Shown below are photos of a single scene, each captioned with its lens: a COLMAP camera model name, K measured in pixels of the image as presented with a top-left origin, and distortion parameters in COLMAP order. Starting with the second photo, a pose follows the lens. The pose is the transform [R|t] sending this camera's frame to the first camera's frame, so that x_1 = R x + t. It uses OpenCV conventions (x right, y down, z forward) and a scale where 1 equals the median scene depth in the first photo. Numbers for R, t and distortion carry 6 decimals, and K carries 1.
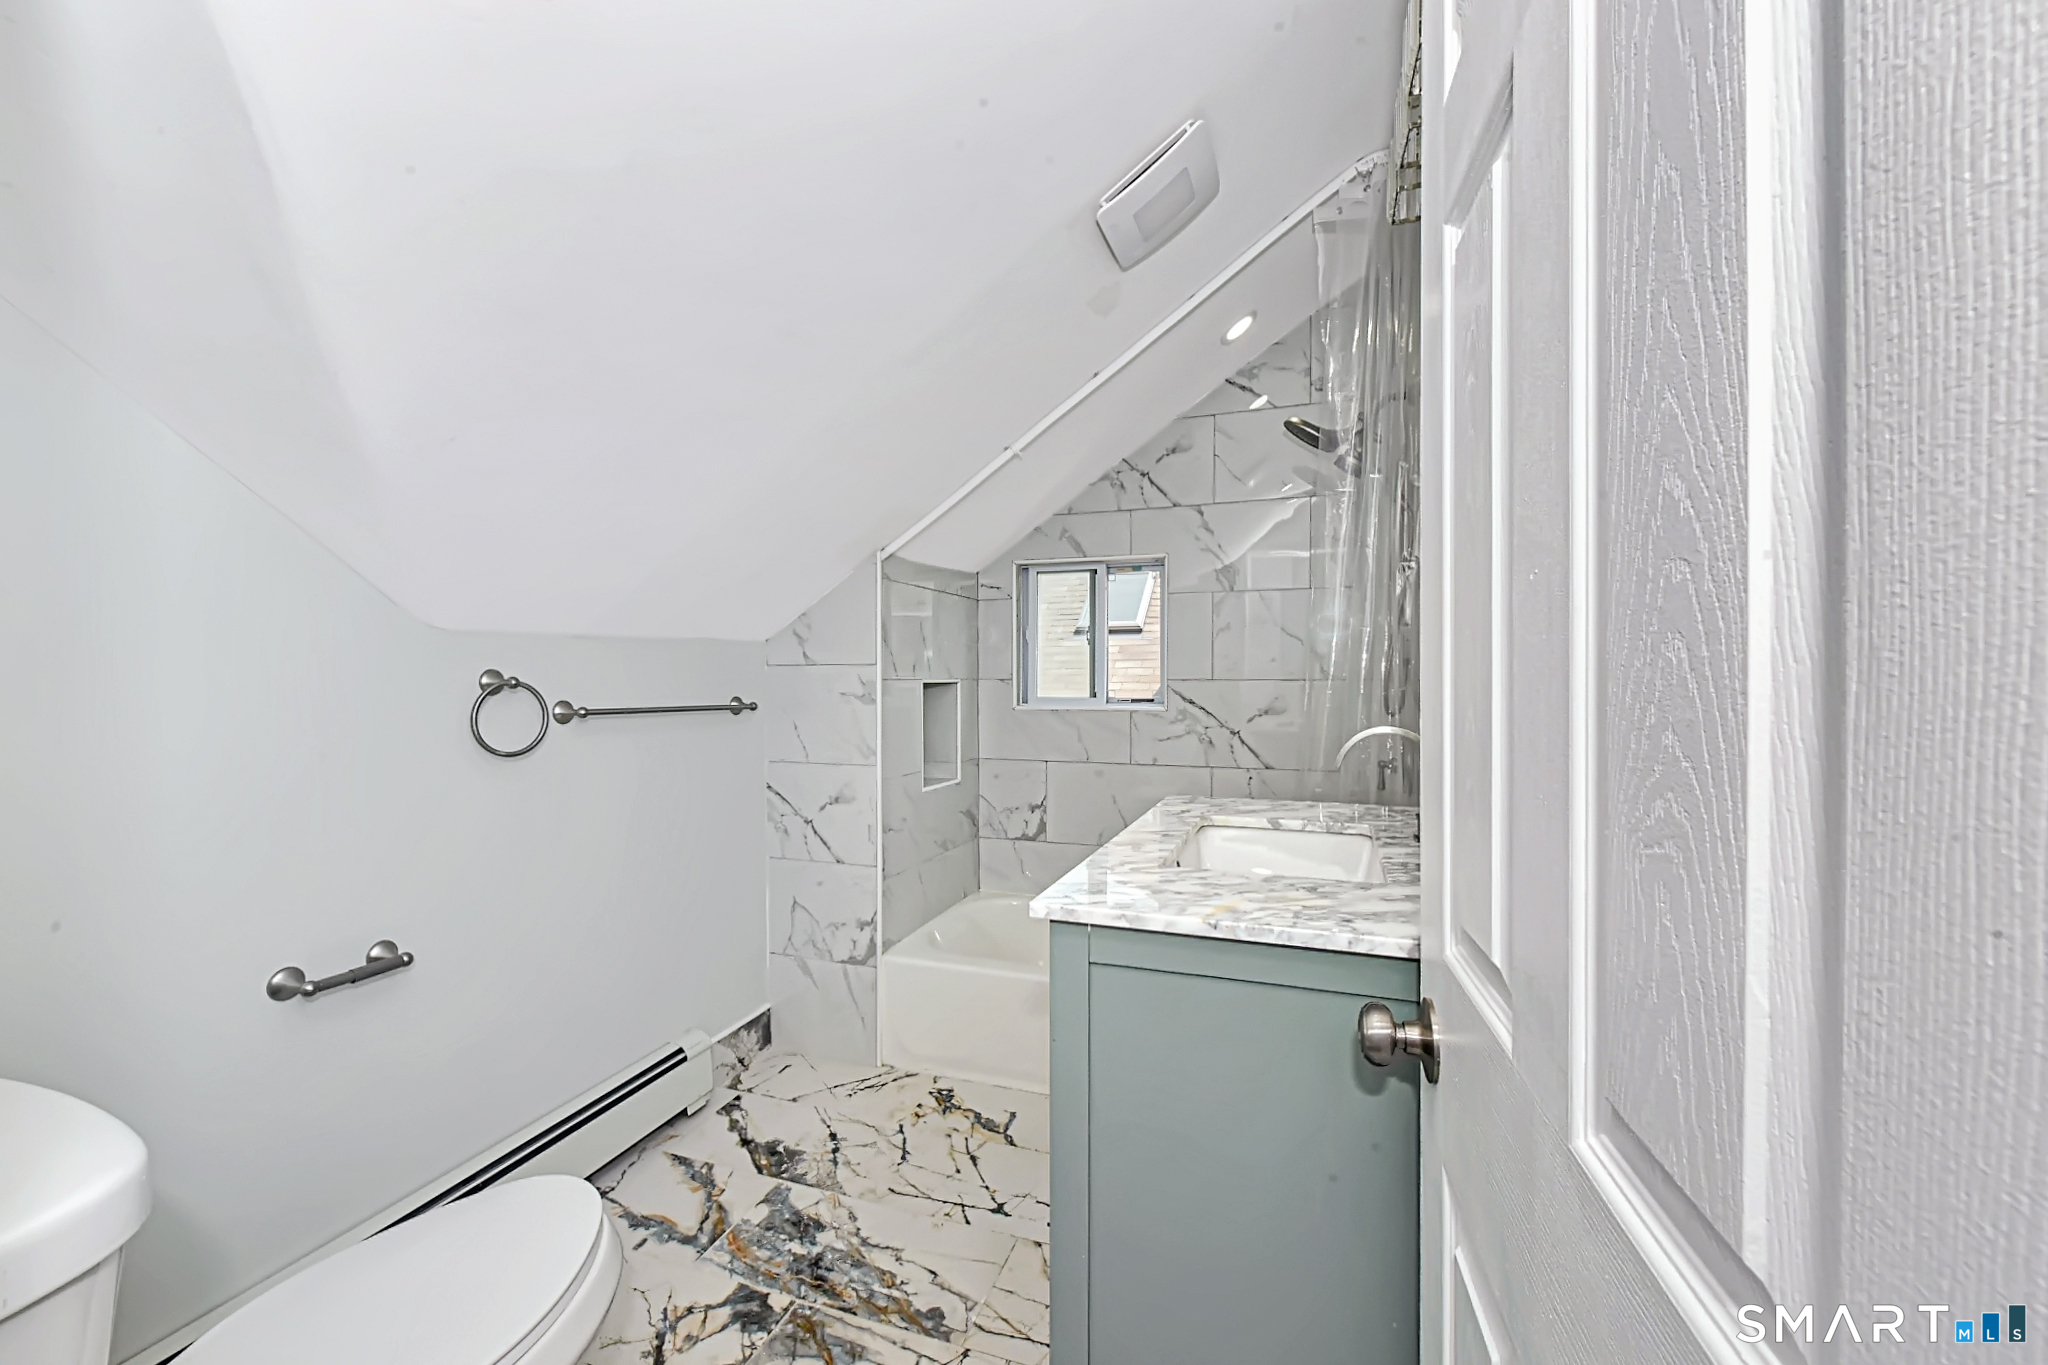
lens RADIAL K [[809.7, 0, 1011.8], [0, 809.7, 678.7], [0, 0, 1]] dist [0.000619, -0.000646]
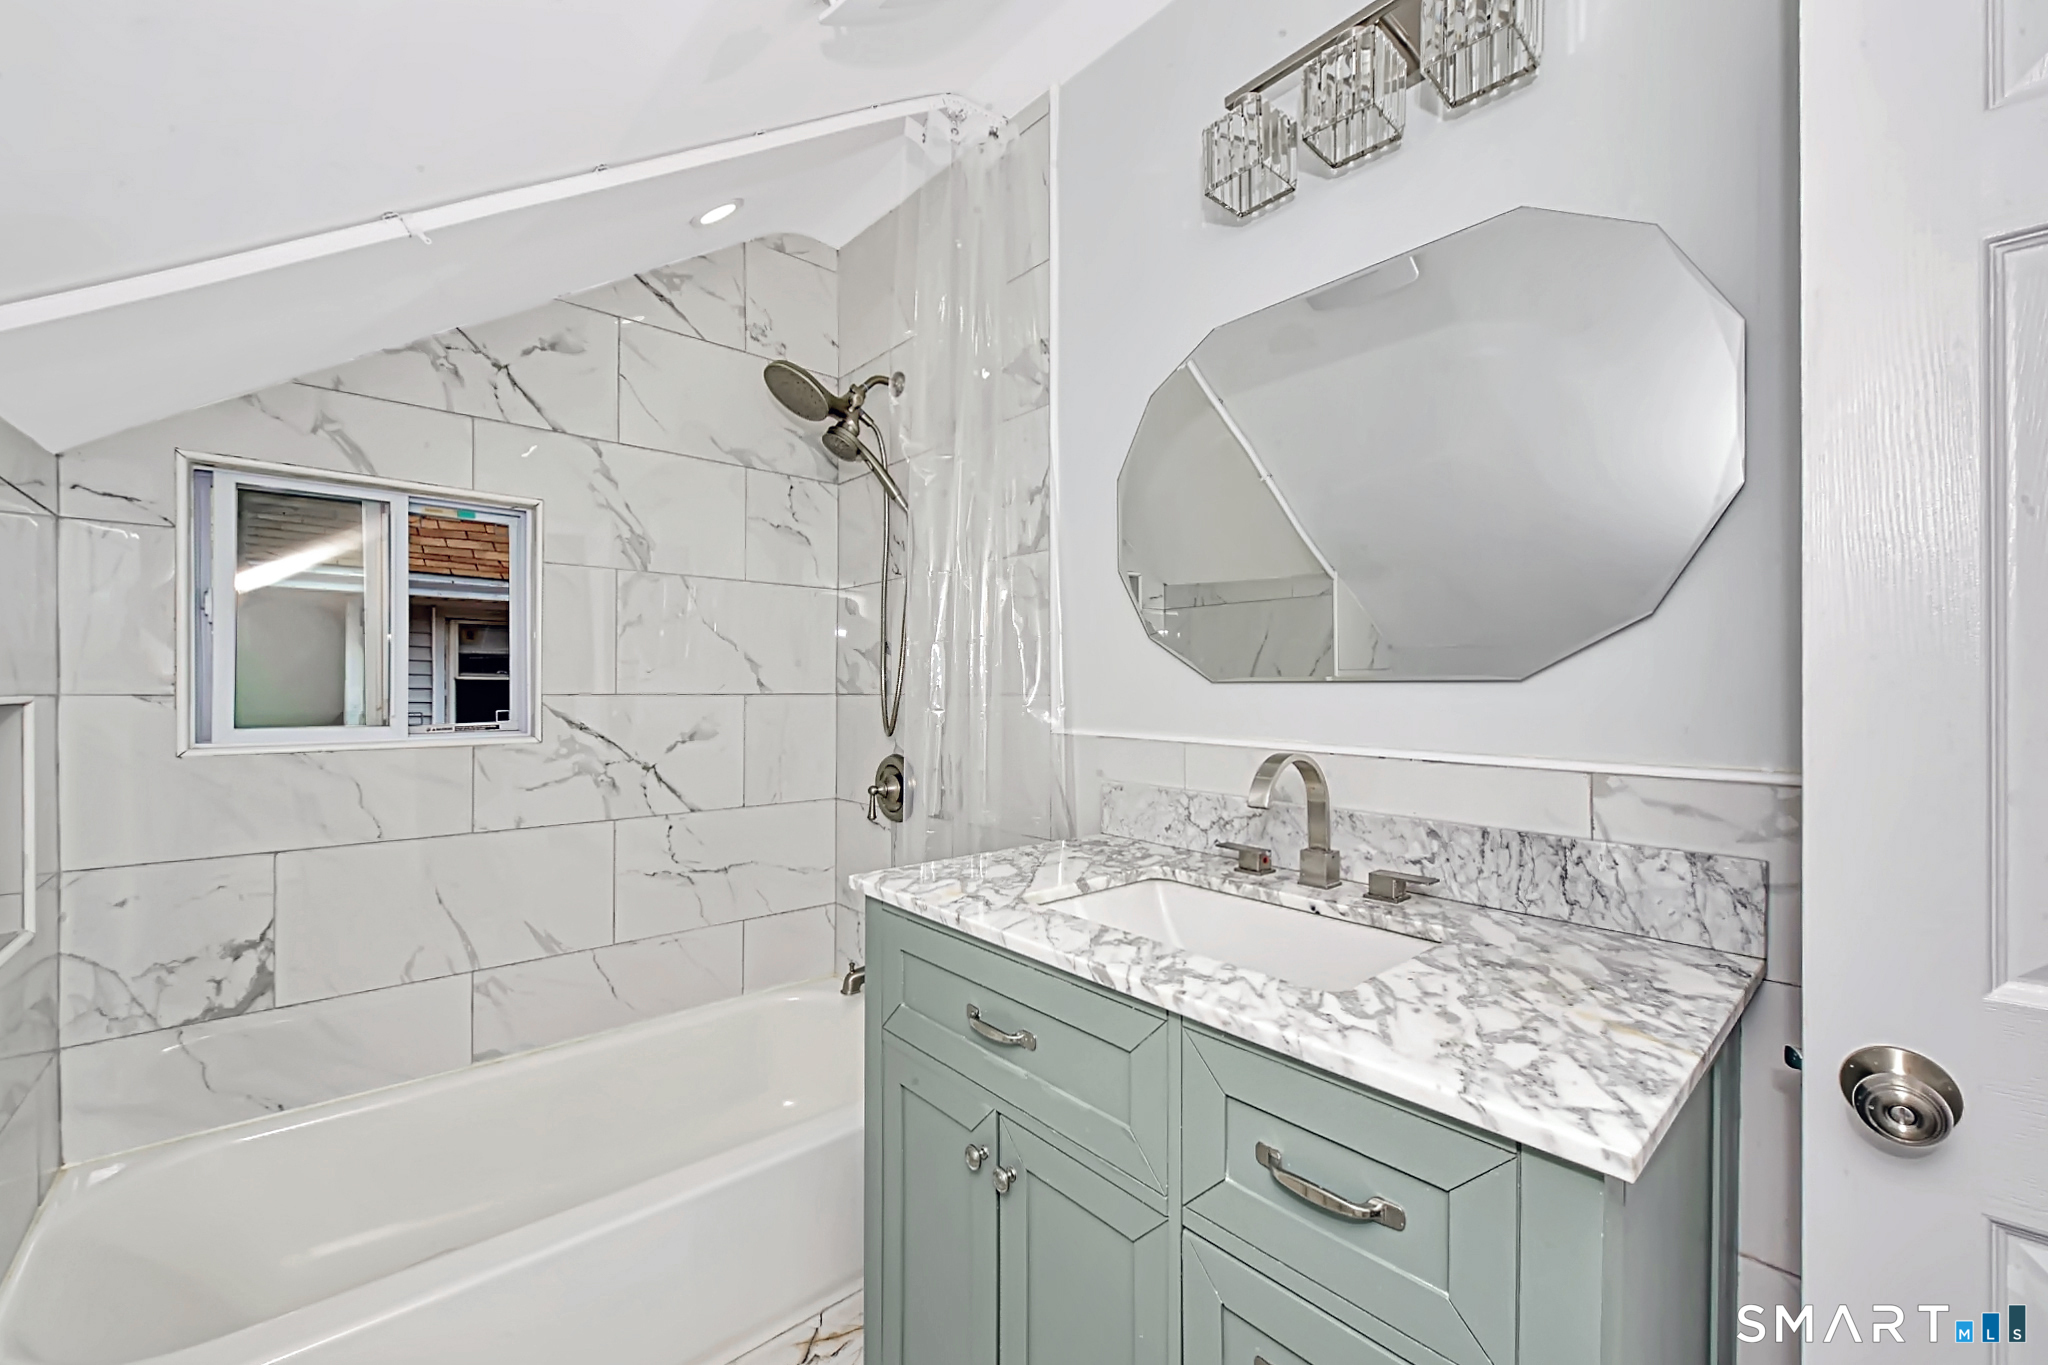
lens RADIAL K [[809.7, 0, 1022.8], [0, 809.7, 688.7], [0, 0, 1]] dist [0.000619, -0.000646]
pose [[0.472276, 0.000496, 0.881451, -0.203533], [-0.004610, 0.999988, 0.001907, -0.006863], [-0.881439, -0.004964, 0.472272, 0.361487]]
